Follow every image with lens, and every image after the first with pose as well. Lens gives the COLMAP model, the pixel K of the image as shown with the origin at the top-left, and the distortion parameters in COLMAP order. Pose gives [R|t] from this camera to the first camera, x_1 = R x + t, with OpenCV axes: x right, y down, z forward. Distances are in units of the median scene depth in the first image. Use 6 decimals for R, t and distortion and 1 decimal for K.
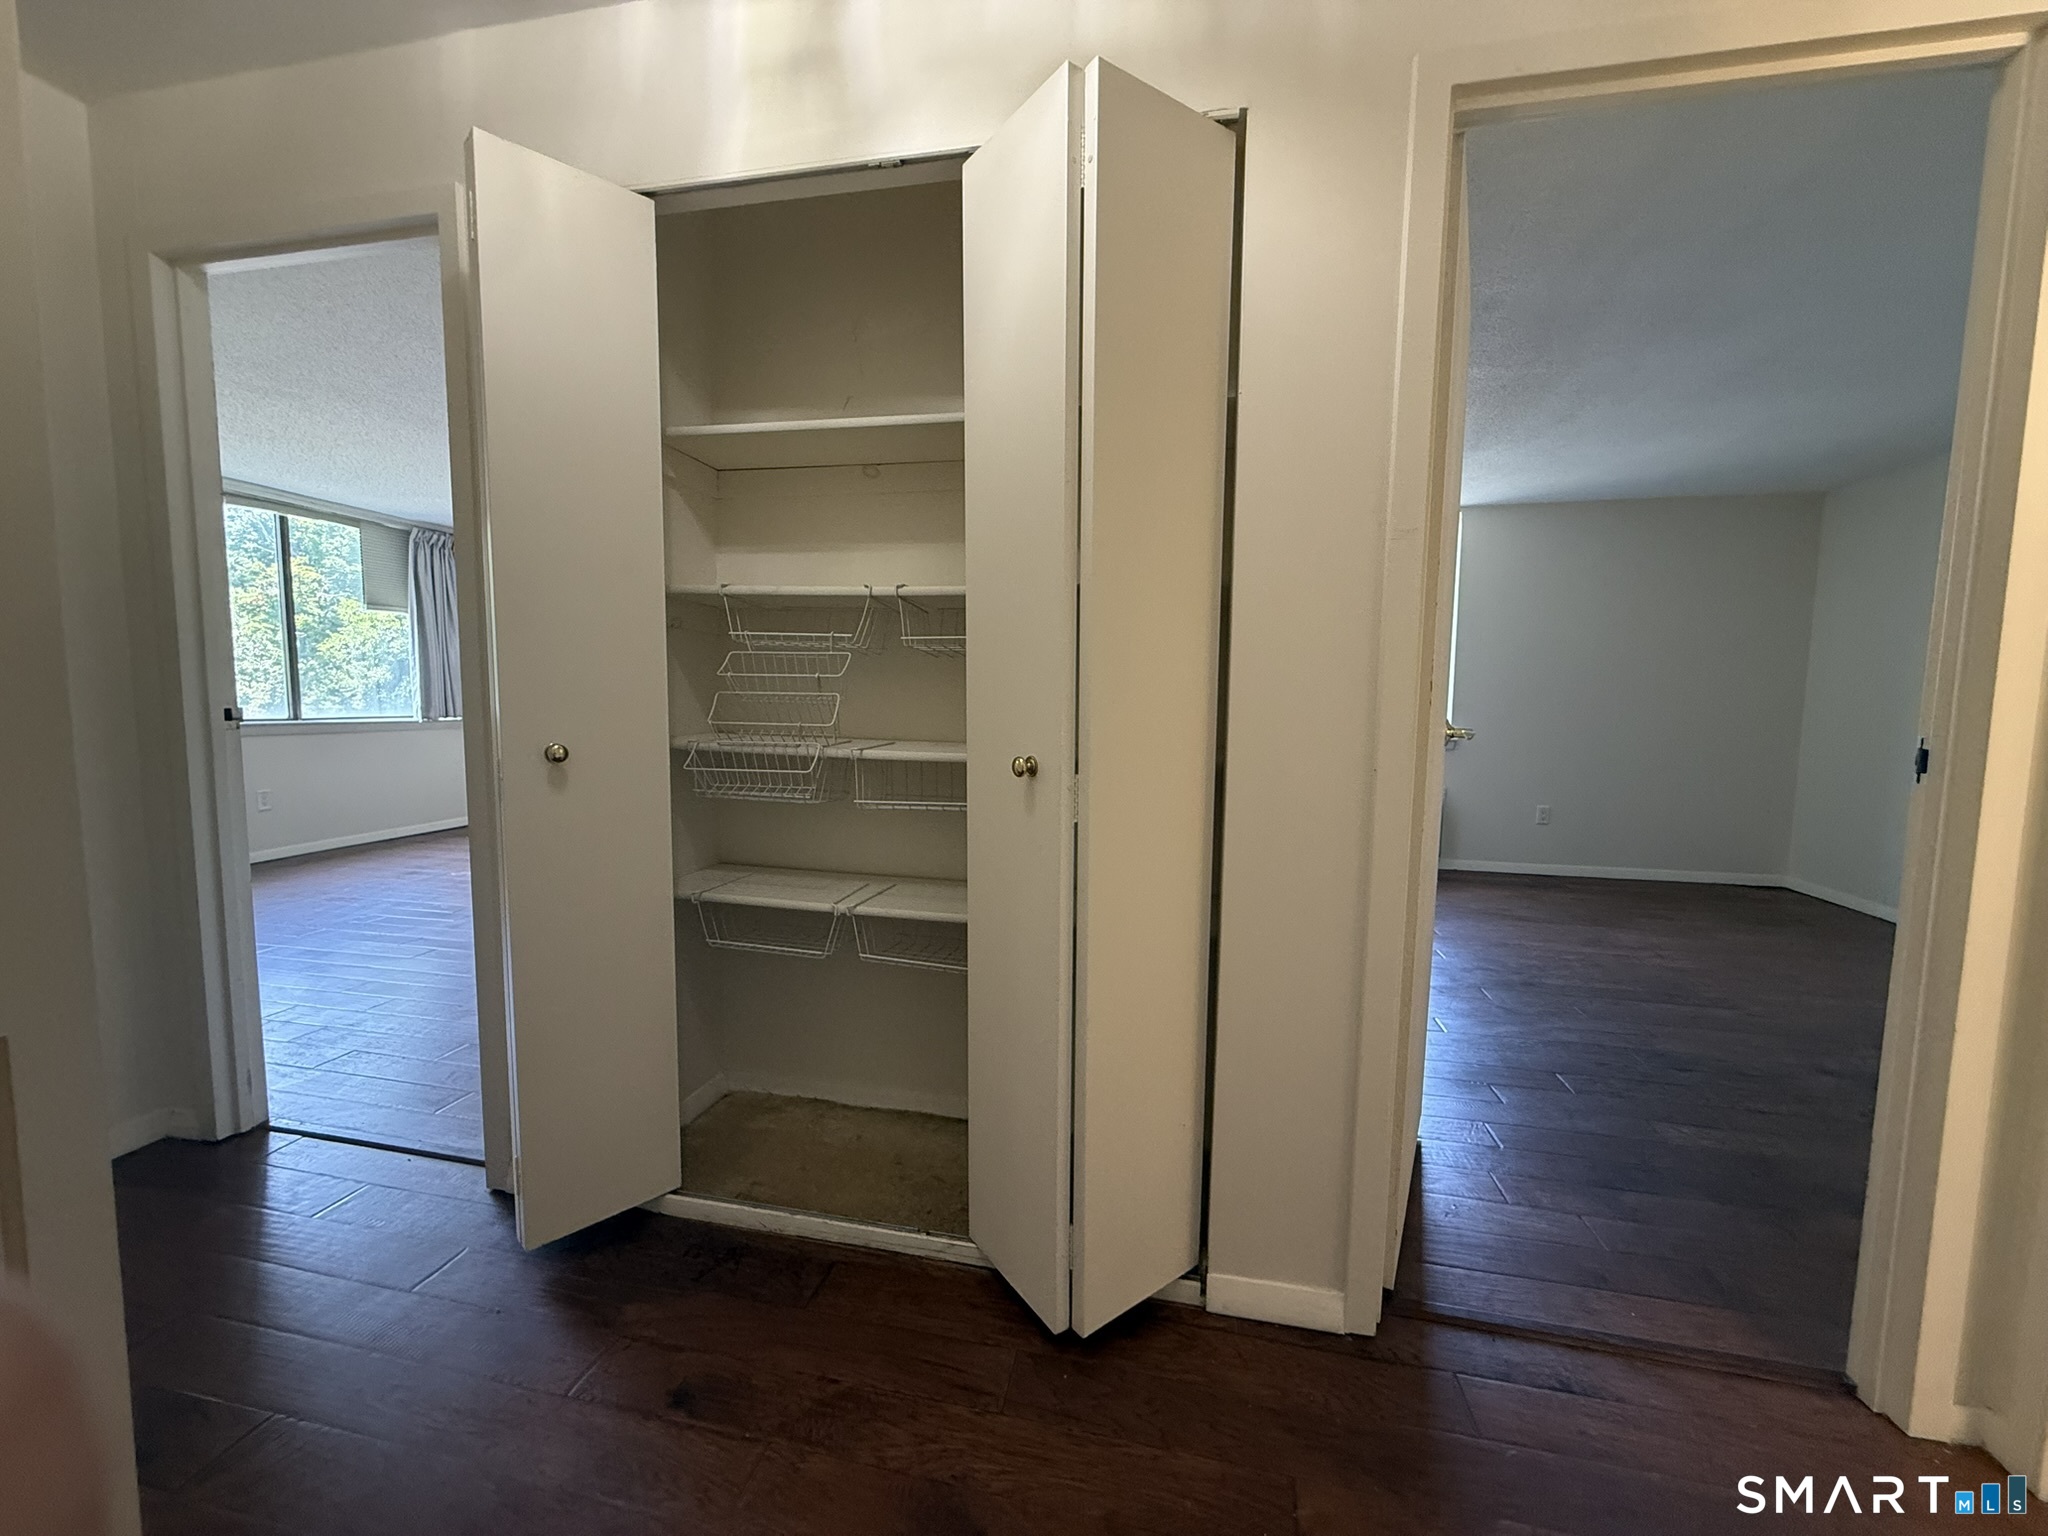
lens RADIAL K [[812.3, 0, 1017.0], [0, 812.3, 757.0], [0, 0, 1]] dist [0.000521, 0.000301]
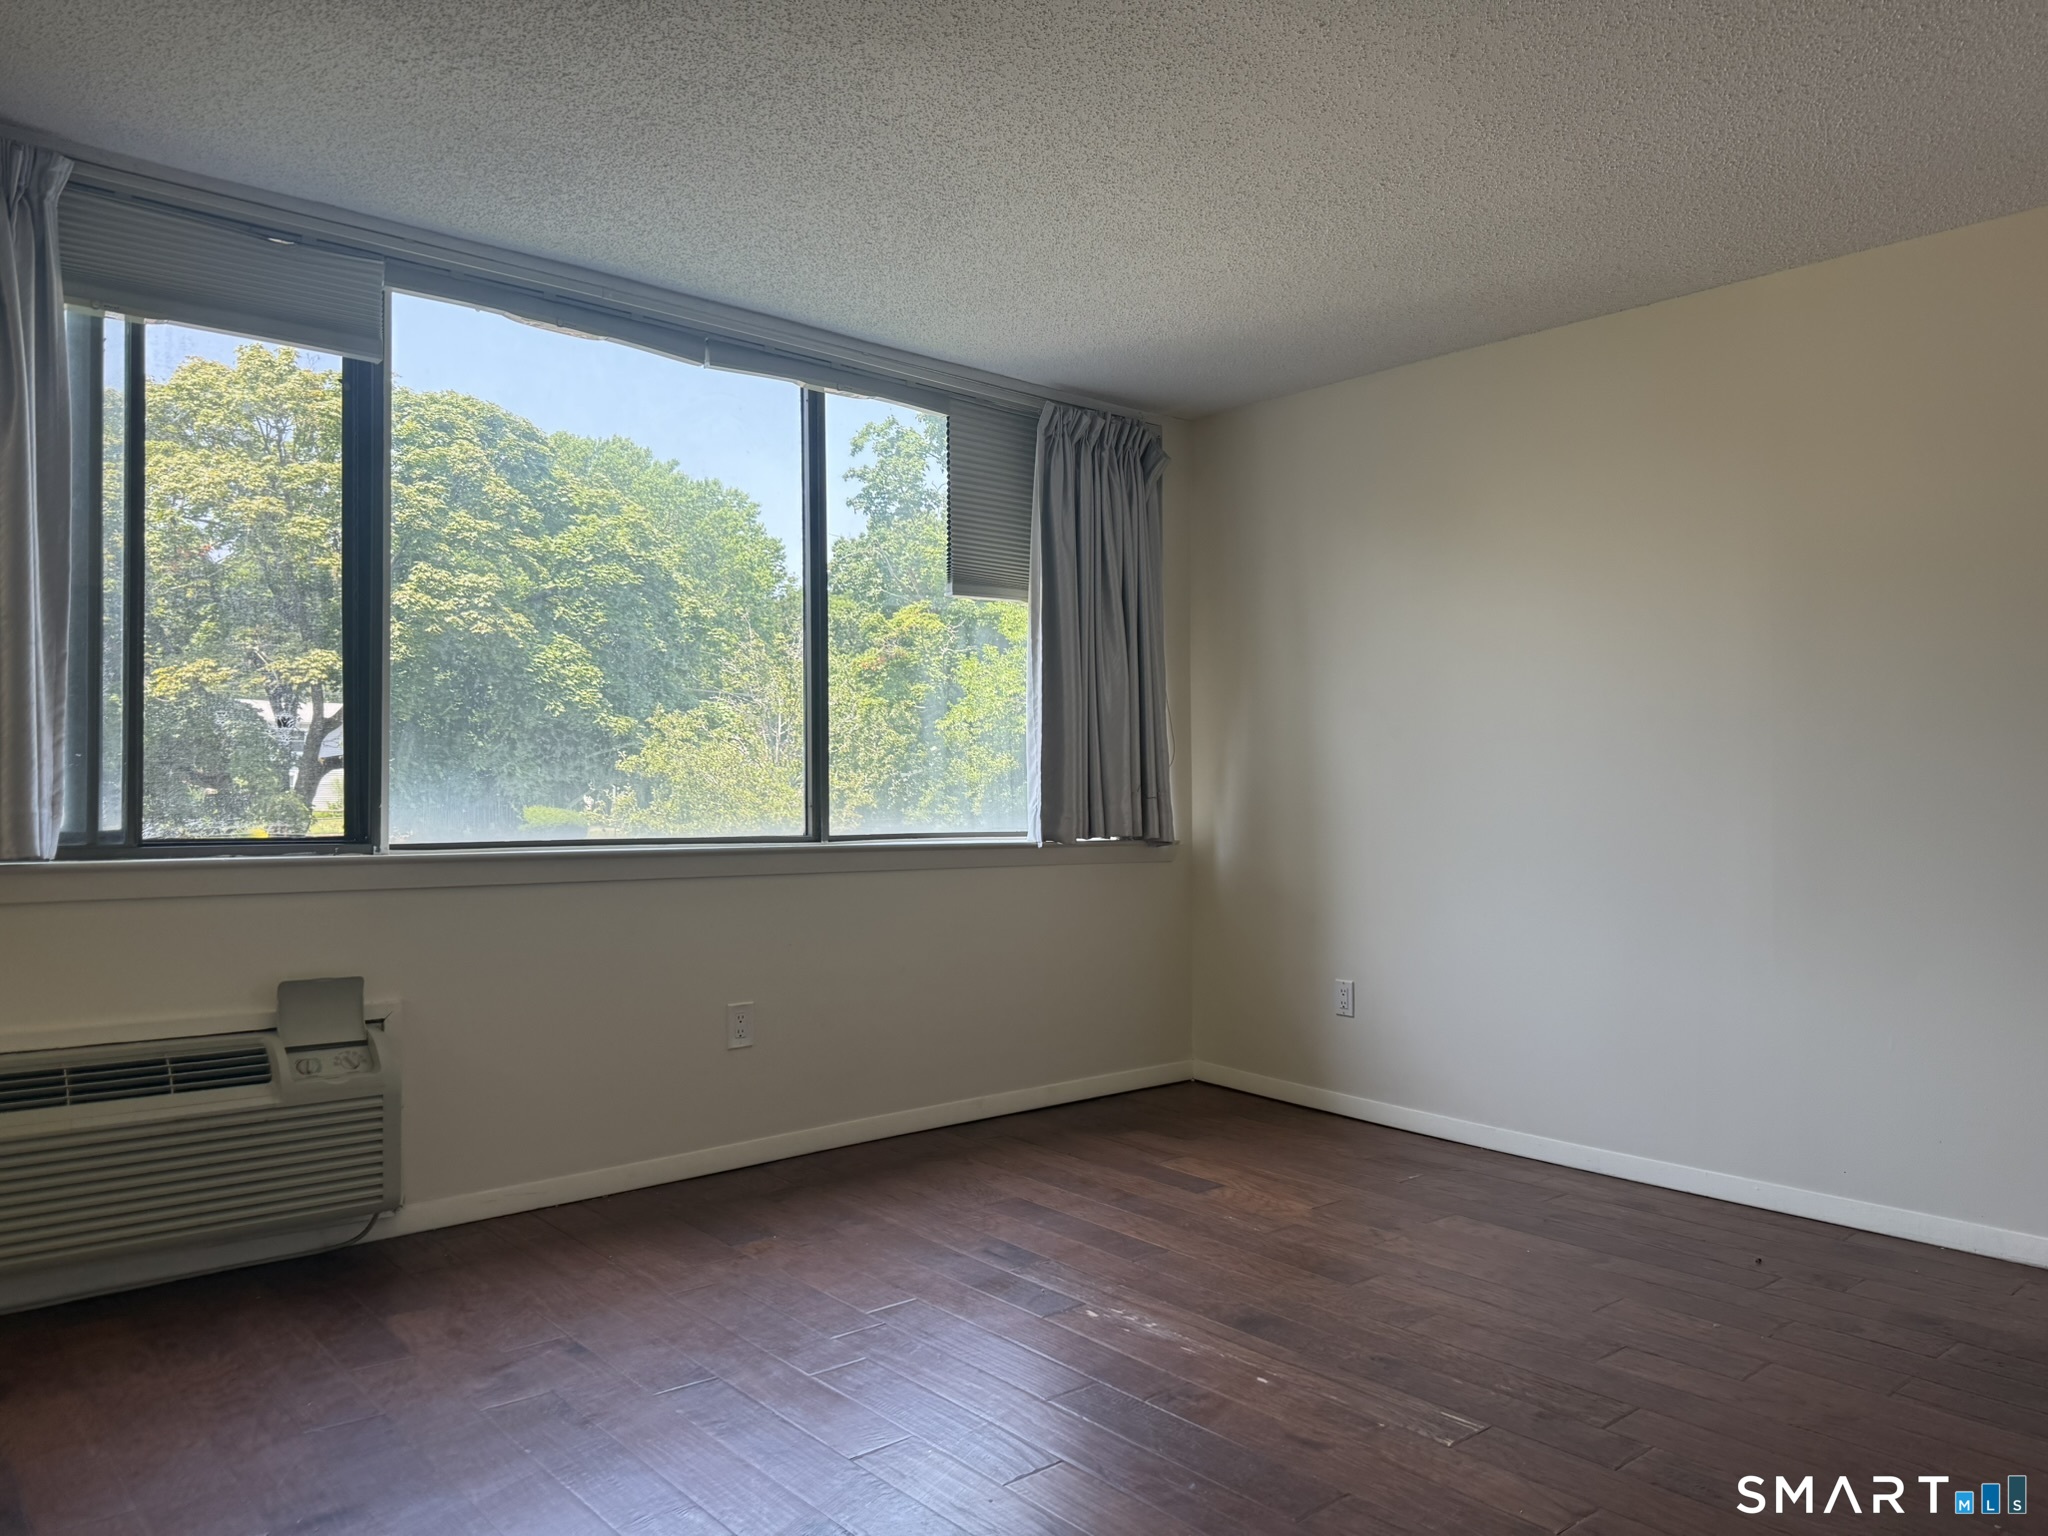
lens RADIAL K [[1437.0, 0, 1024.0], [0, 1437.0, 768.0], [0, 0, 1]] dist [0.061244, -0.095934]
pose [[0.793924, -0.013757, -0.607862, -0.279779], [-0.043571, 0.995887, -0.079446, -0.023660], [0.606454, 0.089559, 0.790059, 0.392874]]
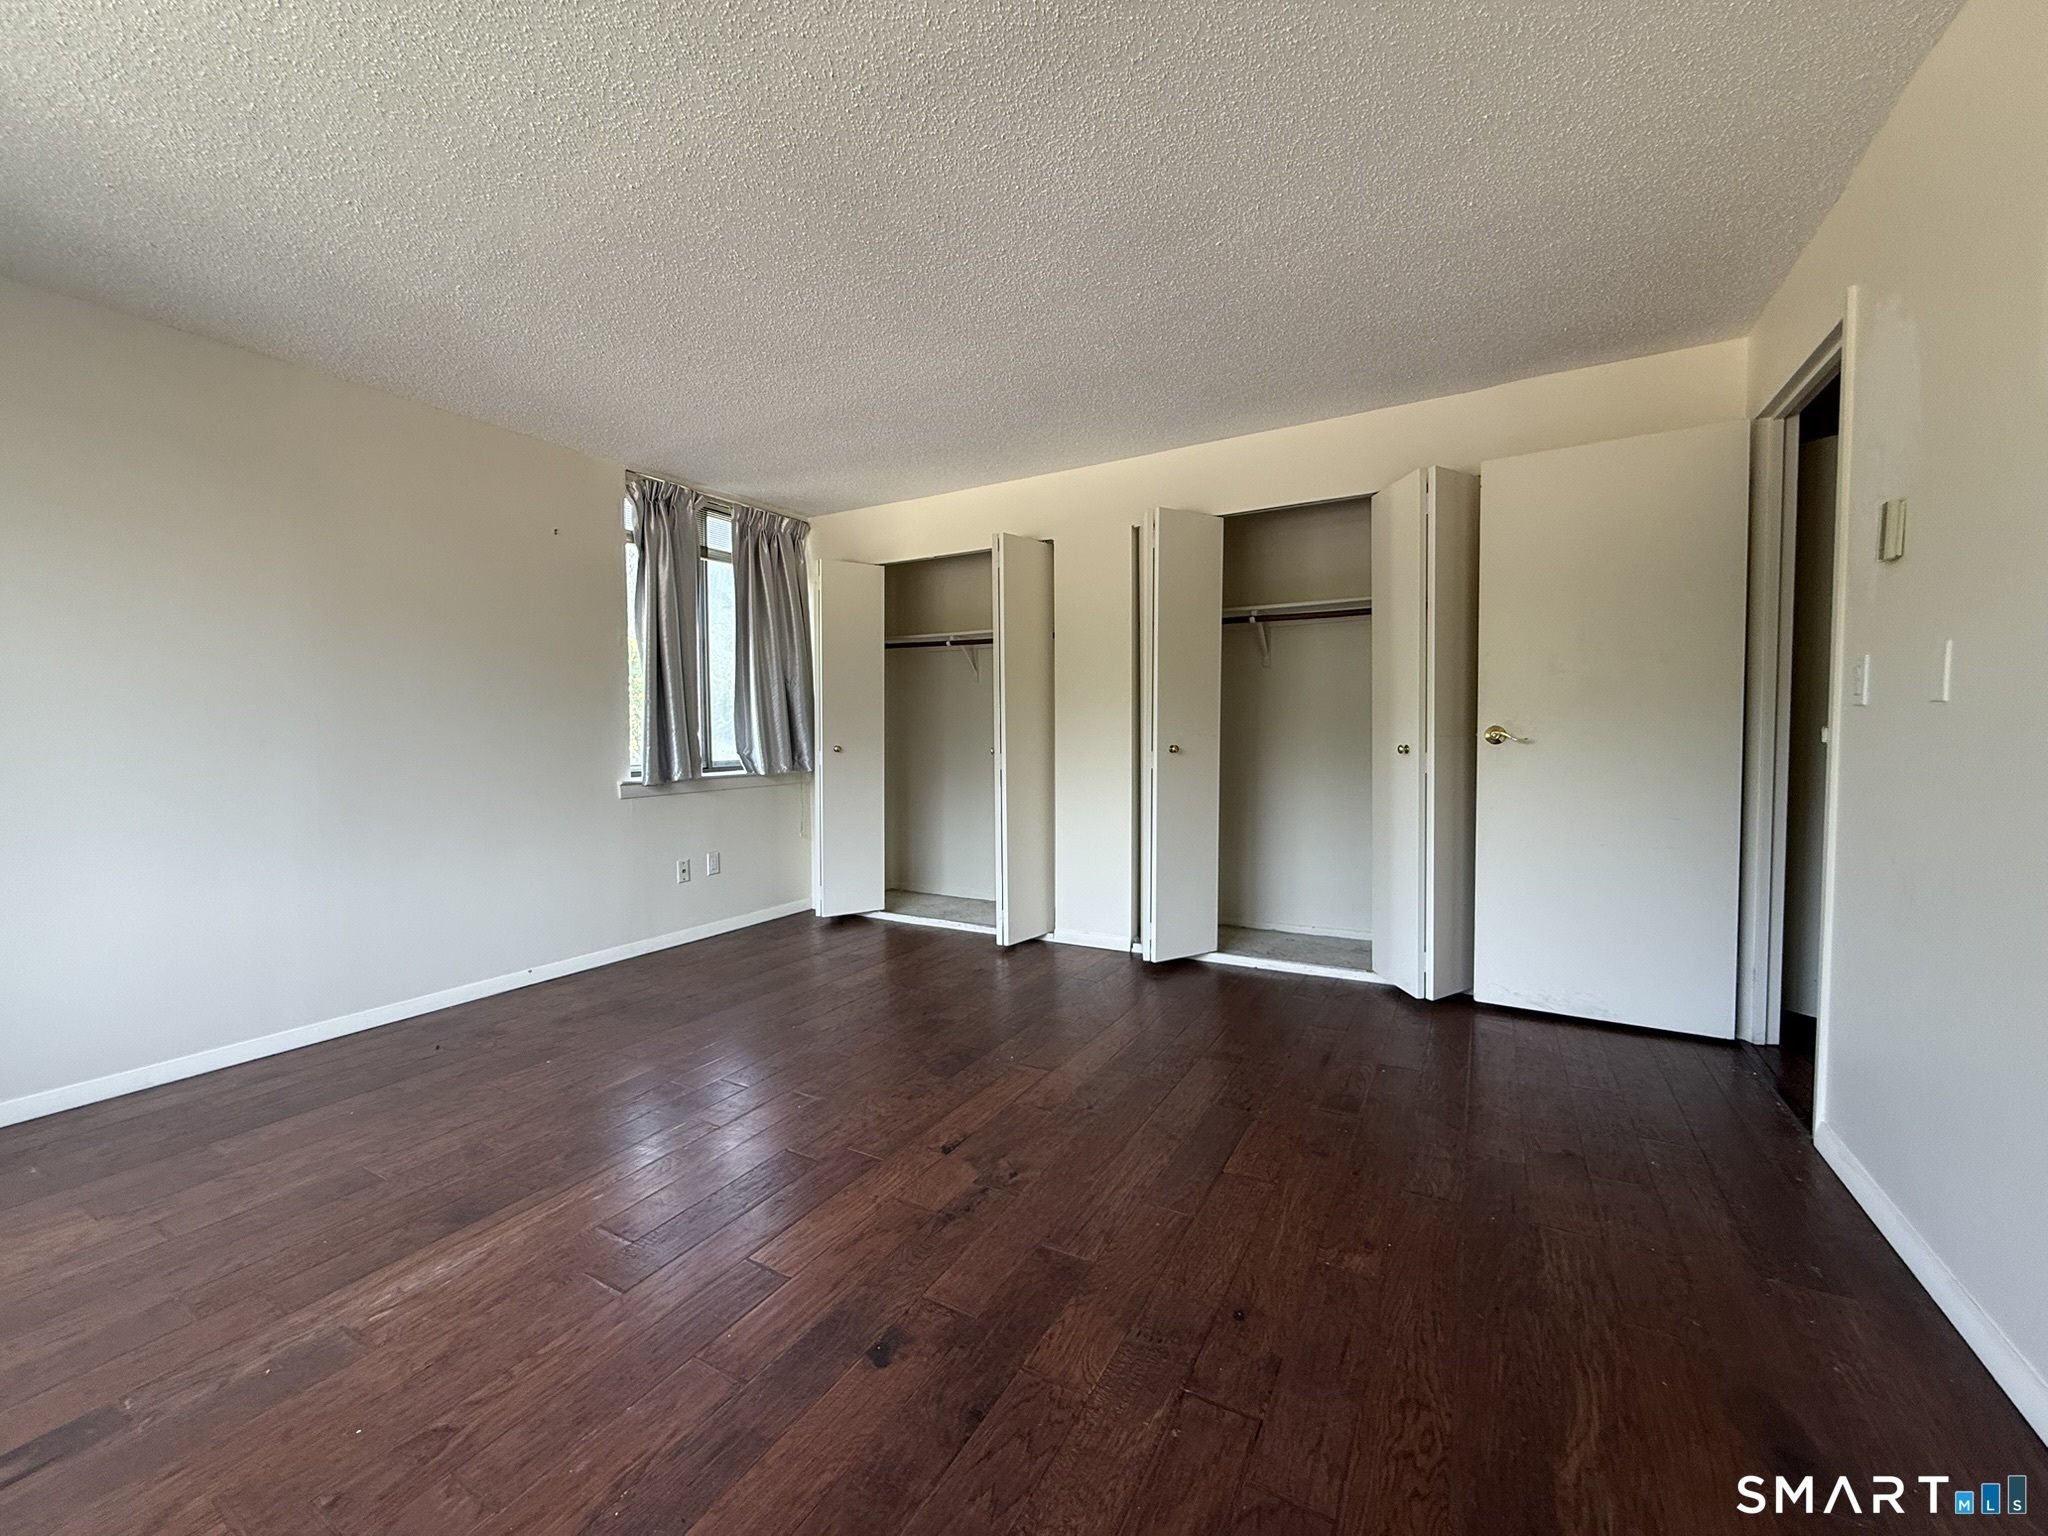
lens RADIAL K [[821.7, 0, 1018.4], [0, 821.7, 757.4], [0, 0, 1]] dist [-0.000426, -0.000010]
pose [[0.310224, -0.045453, 0.949576, -0.724844], [0.087684, 0.995967, 0.019028, -0.041072], [-0.946611, 0.077360, 0.312958, 0.522956]]
